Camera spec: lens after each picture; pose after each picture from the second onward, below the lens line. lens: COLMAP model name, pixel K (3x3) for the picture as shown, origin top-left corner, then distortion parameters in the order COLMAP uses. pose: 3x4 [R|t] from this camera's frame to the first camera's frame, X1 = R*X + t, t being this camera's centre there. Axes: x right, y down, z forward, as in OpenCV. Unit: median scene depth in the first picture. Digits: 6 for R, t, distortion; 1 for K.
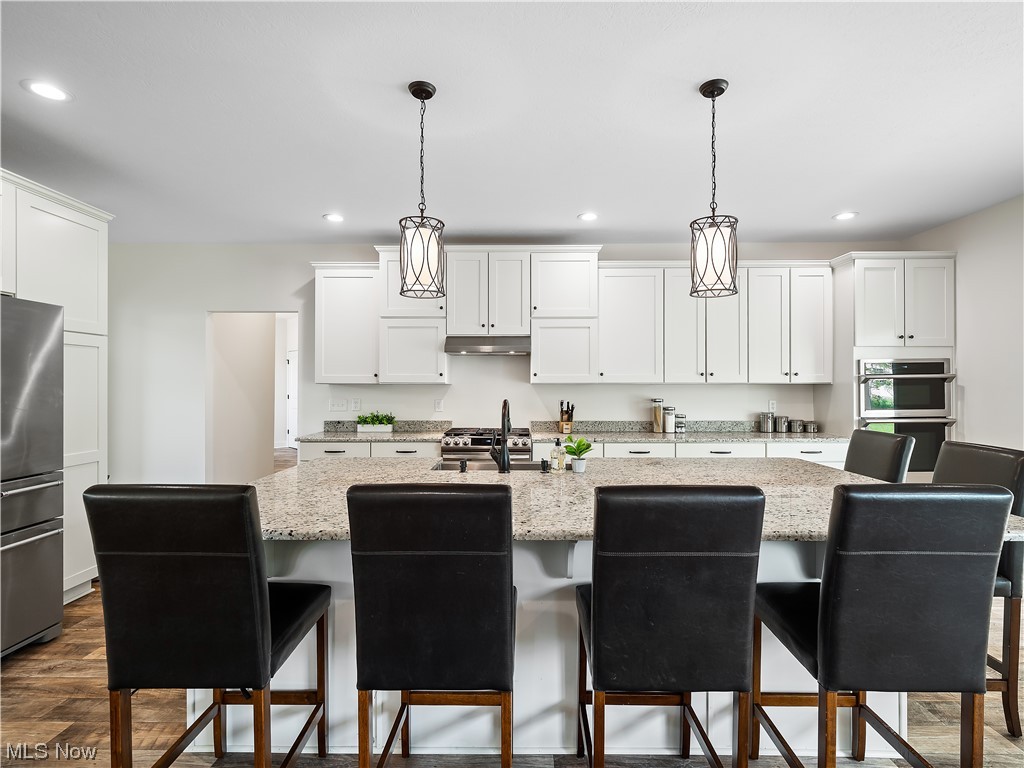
lens RADIAL K [[498.7, 0, 511.8], [0, 498.7, 381.8], [0, 0, 1]] dist [-0.002406, -0.001200]
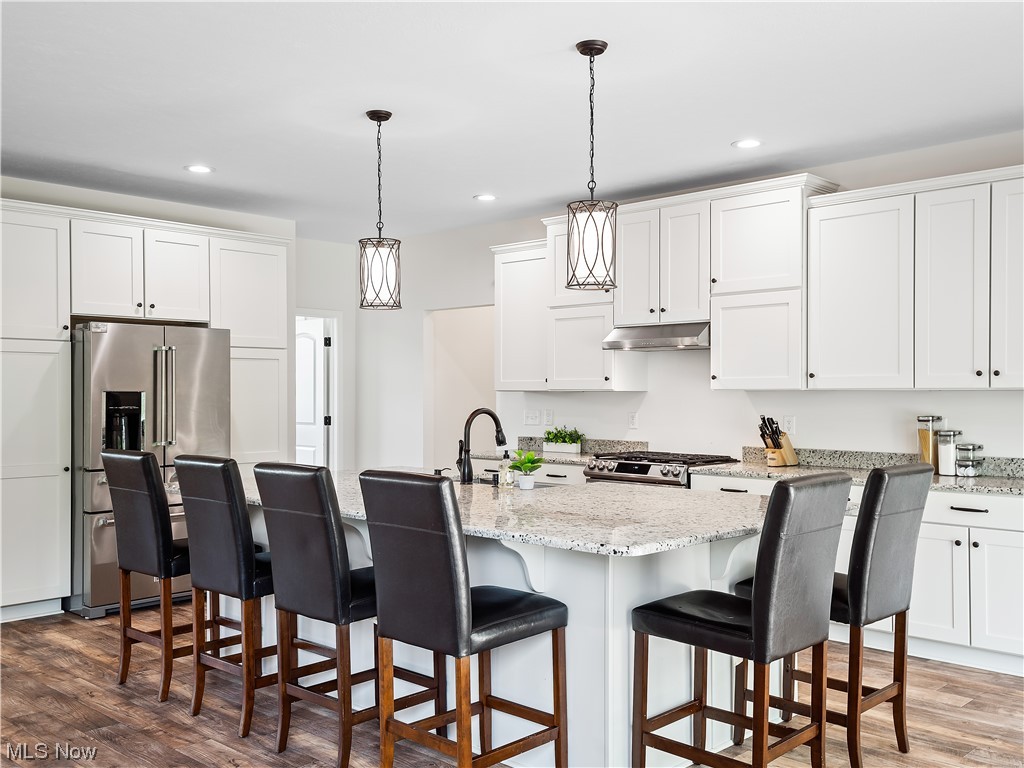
lens RADIAL K [[975.7, 0, 513.9], [0, 975.7, 394.9], [0, 0, 1]] dist [0.059374, 0.000000]
pose [[0.726036, 0.000305, -0.687657, 0.763094], [0.007160, 0.999942, 0.008003, -0.003055], [0.687620, -0.010734, 0.725992, -0.172791]]
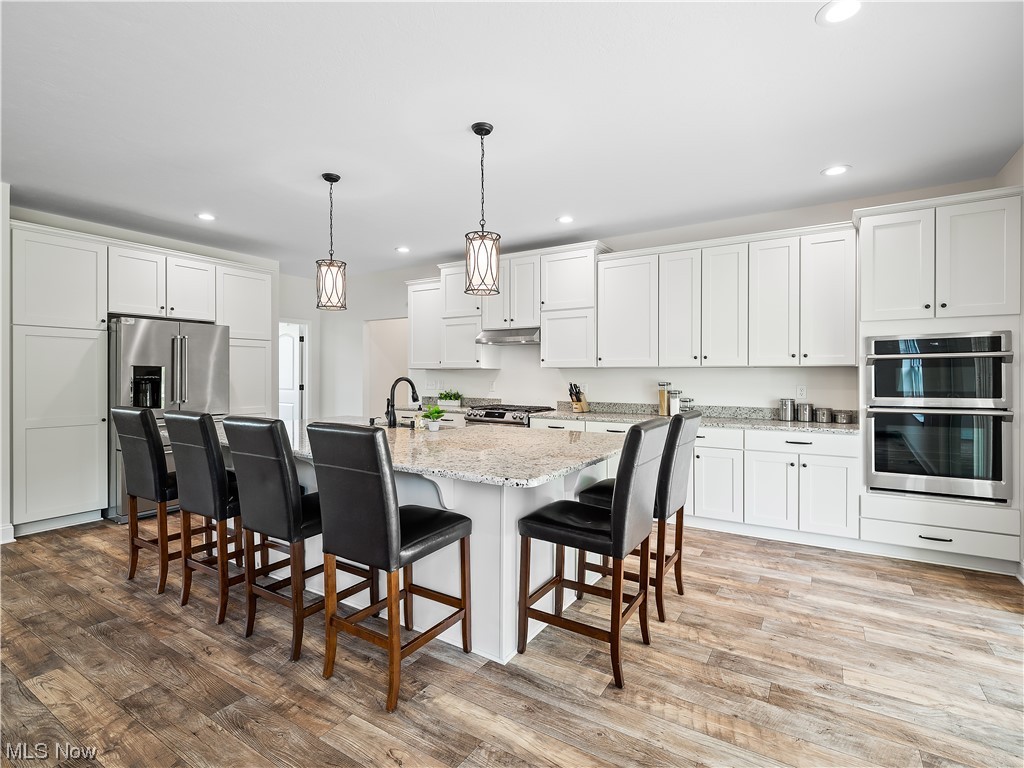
lens RADIAL K [[498.7, 0, 518.1], [0, 498.7, 376.7], [0, 0, 1]] dist [-0.002406, -0.001200]
pose [[0.852414, 0.004038, -0.522852, 0.593736], [0.002263, 0.999932, 0.011412, 0.010540], [0.522863, -0.010911, 0.852347, -0.020957]]
